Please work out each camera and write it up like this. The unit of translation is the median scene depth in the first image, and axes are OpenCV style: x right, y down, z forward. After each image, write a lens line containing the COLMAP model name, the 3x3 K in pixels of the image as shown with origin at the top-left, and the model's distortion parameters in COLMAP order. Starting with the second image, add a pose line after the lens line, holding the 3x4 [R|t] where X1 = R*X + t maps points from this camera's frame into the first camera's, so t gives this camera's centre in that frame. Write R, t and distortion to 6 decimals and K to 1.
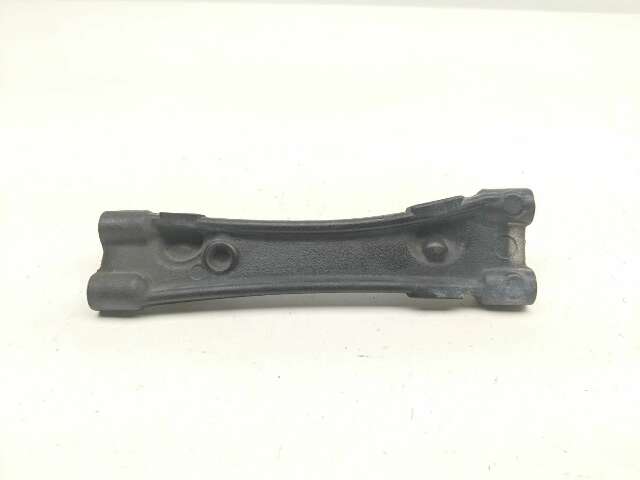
lens RADIAL K [[518.2, 0, 320.0], [0, 518.2, 240.0], [0, 0, 1]] dist [-0.000414, -0.000960]
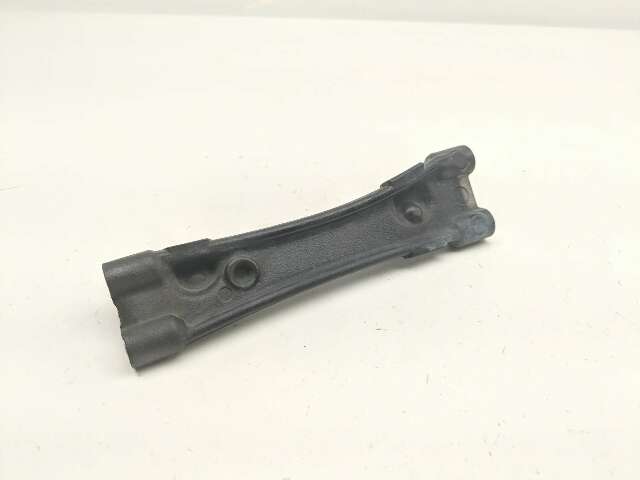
lens RADIAL K [[518.2, 0, 320.0], [0, 518.2, 240.0], [0, 0, 1]] dist [-0.000414, -0.000960]
pose [[0.885910, -0.270883, 0.376544, -0.417861], [0.287895, 0.957592, 0.011541, 0.003010], [-0.363702, 0.098181, 0.926327, 0.013416]]
